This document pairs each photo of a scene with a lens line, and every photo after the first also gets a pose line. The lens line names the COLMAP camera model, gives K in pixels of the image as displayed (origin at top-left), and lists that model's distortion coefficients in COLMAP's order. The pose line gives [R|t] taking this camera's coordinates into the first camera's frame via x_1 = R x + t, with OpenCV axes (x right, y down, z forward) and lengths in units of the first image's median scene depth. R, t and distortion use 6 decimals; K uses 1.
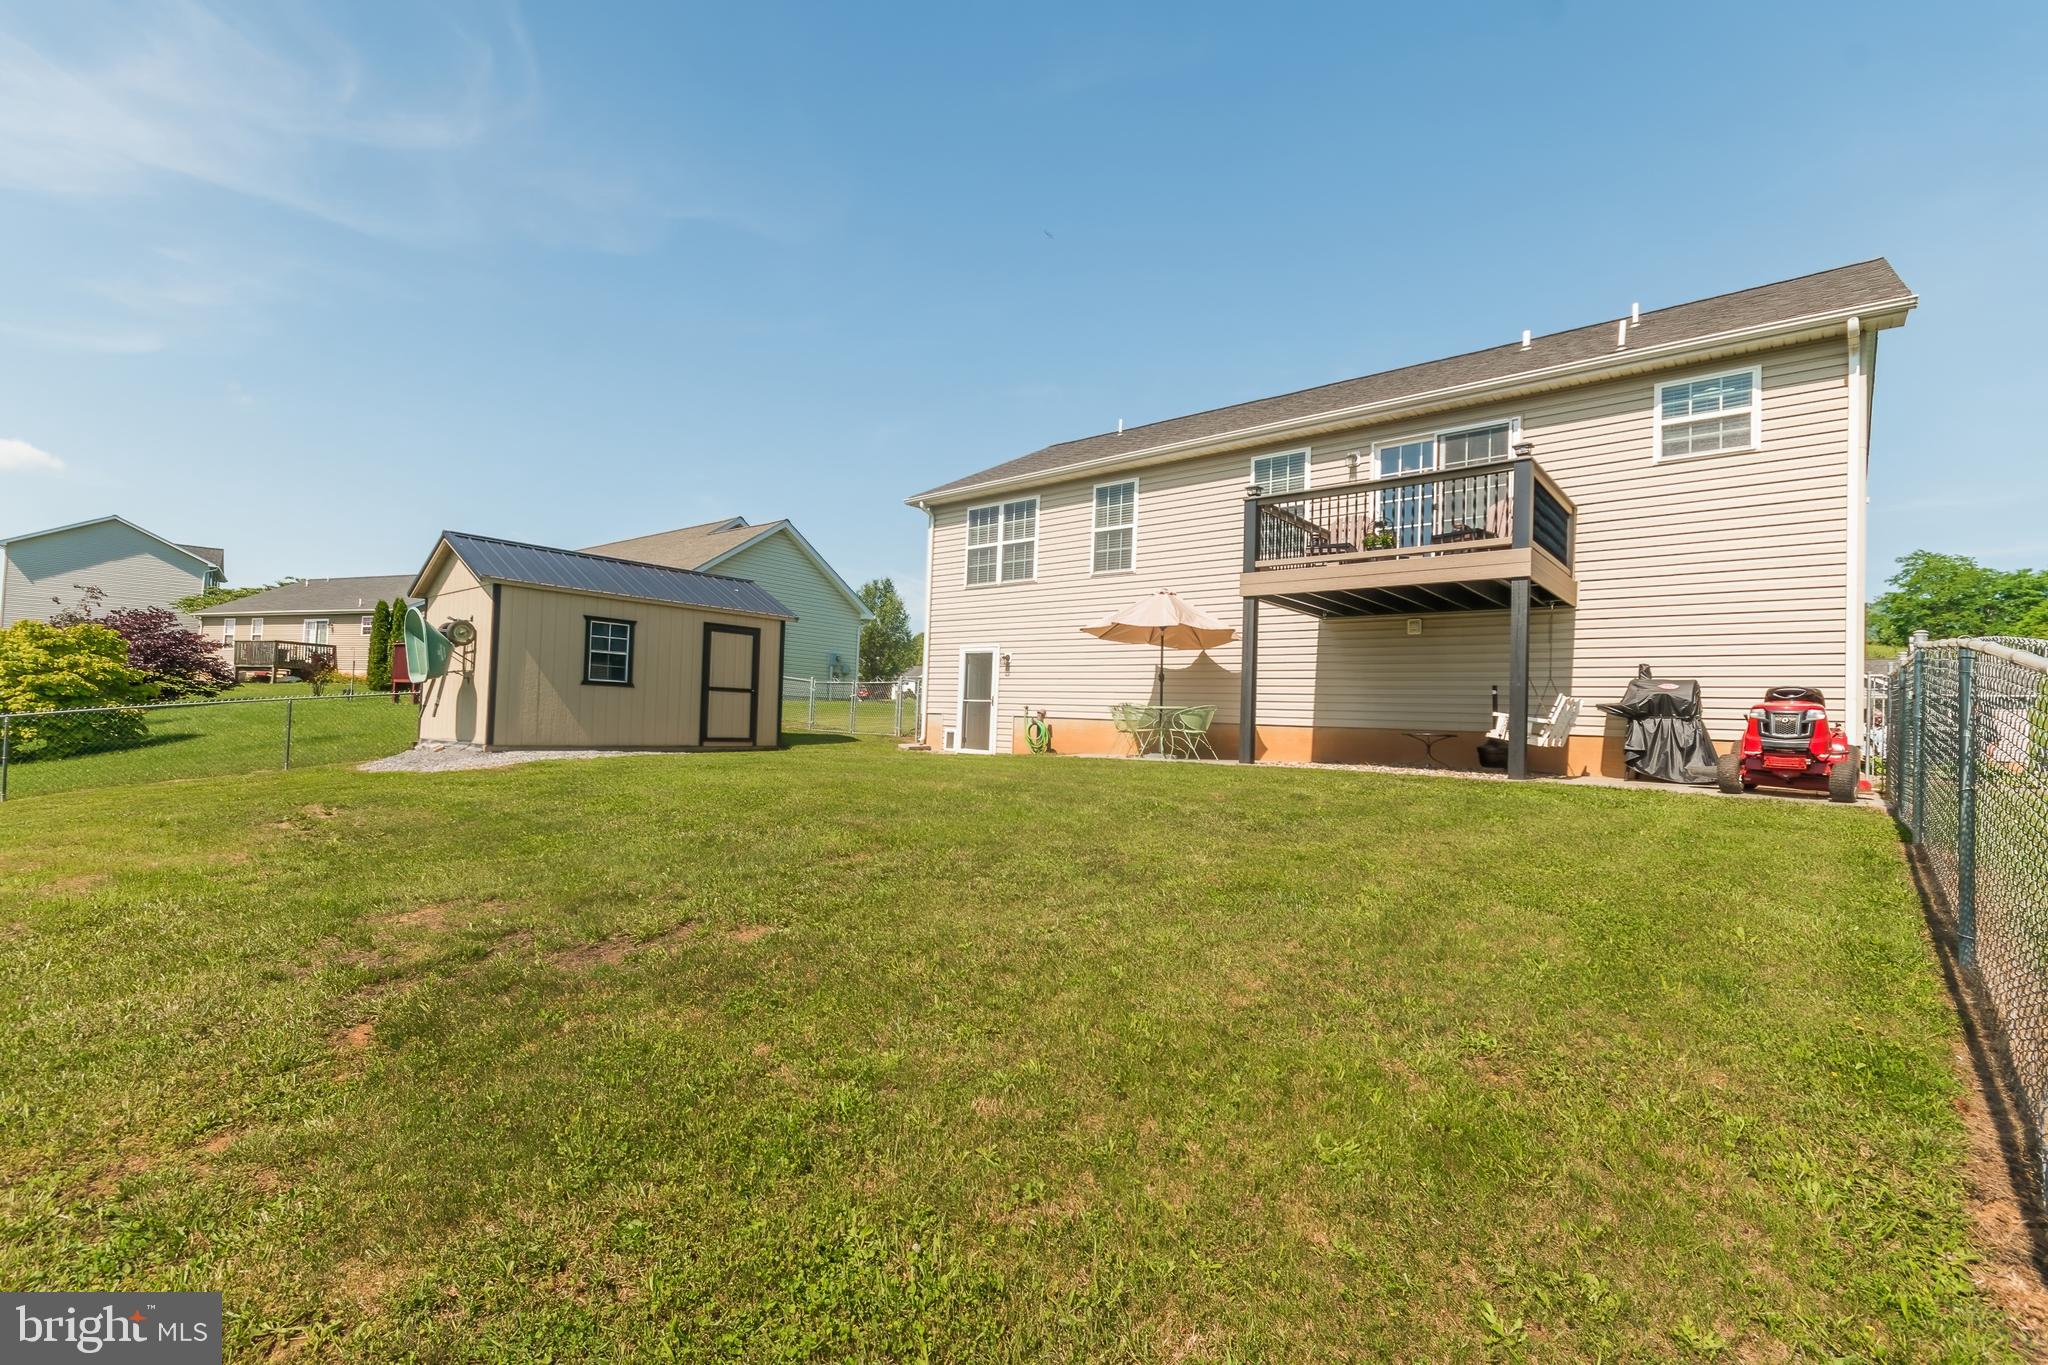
lens RADIAL K [[907.6, 0, 1025.3], [0, 907.6, 693.5], [0, 0, 1]] dist [0.024503, 0.000116]
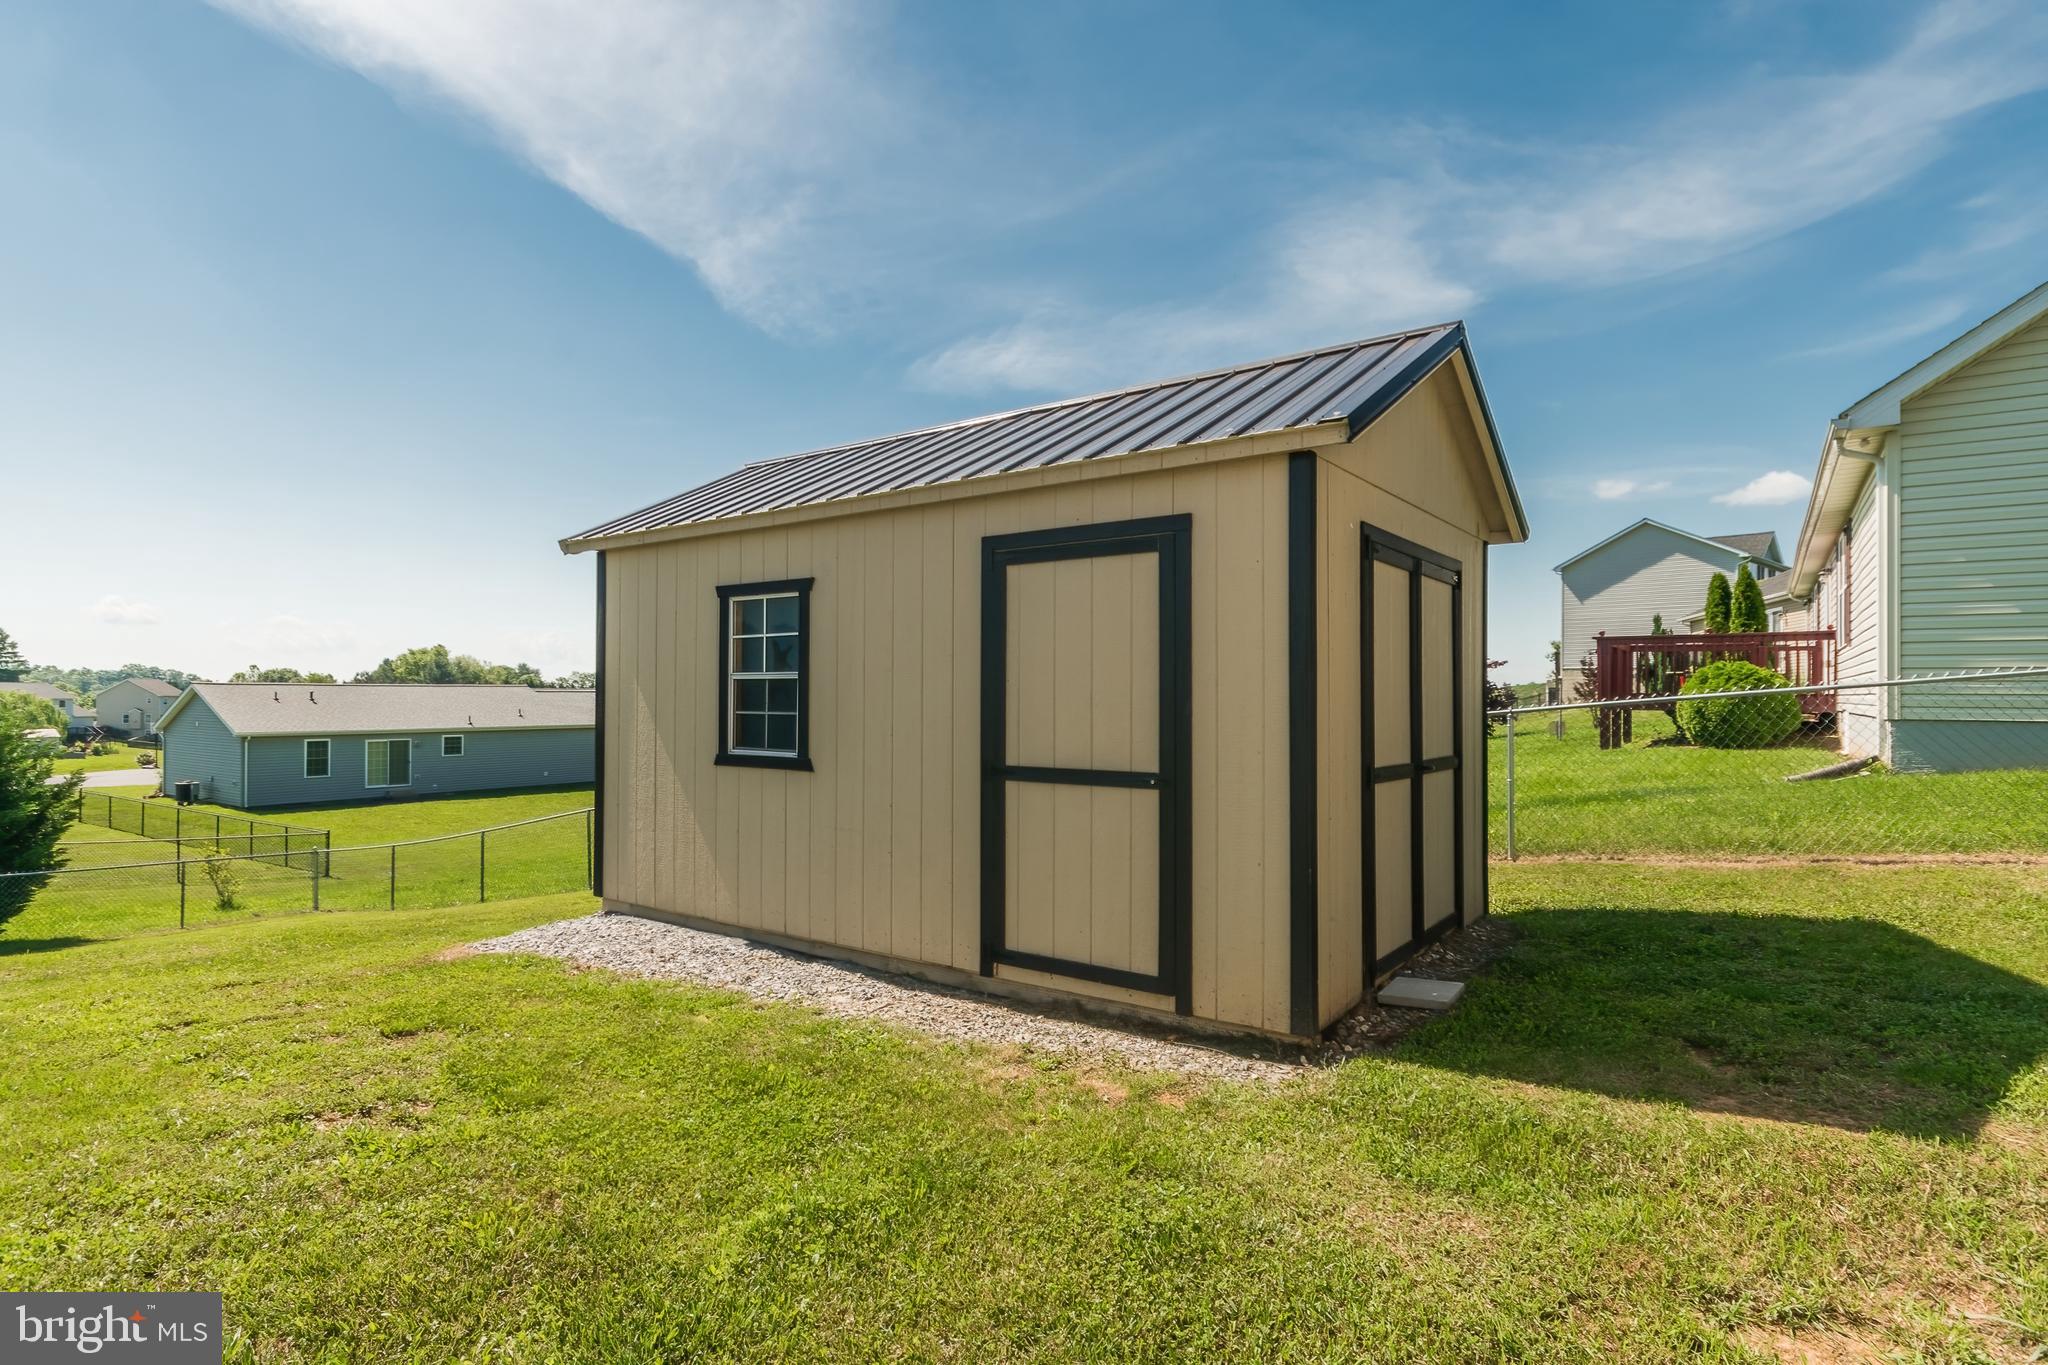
lens RADIAL K [[1052.5, 0, 1019.6], [0, 1052.5, 690.1], [0, 0, 1]] dist [0.014097, -0.008566]
pose [[0.057647, -0.039871, -0.997541, -0.026562], [0.031030, 0.998791, -0.038128, -0.018463], [0.997855, -0.028755, 0.058815, 0.992480]]
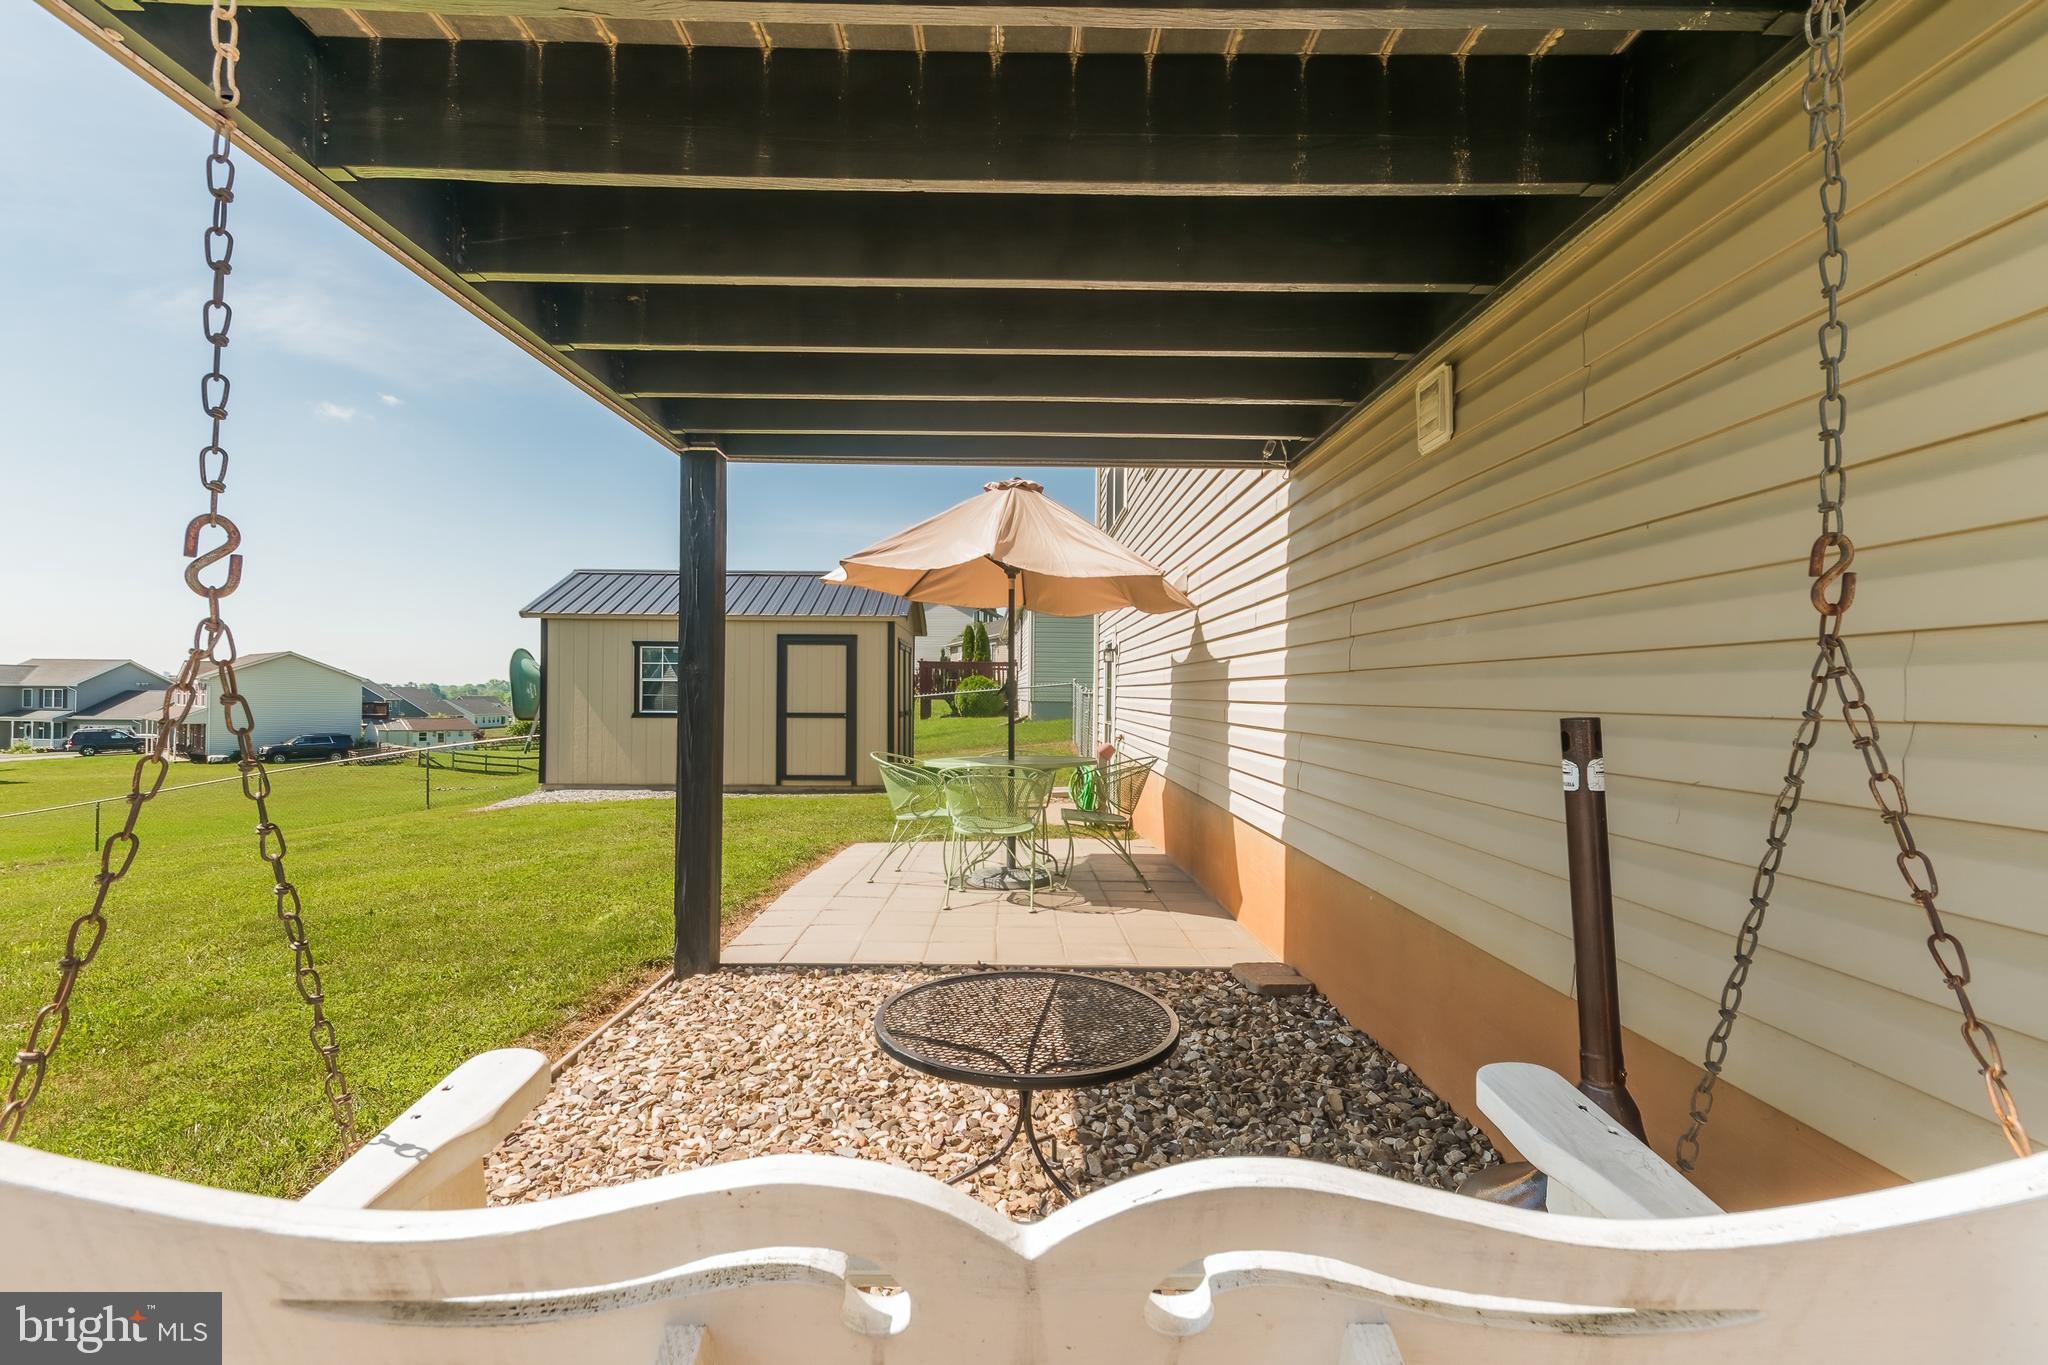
lens RADIAL K [[904.8, 0, 1021.0], [0, 904.8, 692.5], [0, 0, 1]] dist [-0.000365, 0.000283]
pose [[0.655385, -0.032065, -0.754614, 0.405610], [0.037957, 0.999234, -0.009494, -0.010264], [0.754340, -0.022421, 0.656101, 0.630461]]
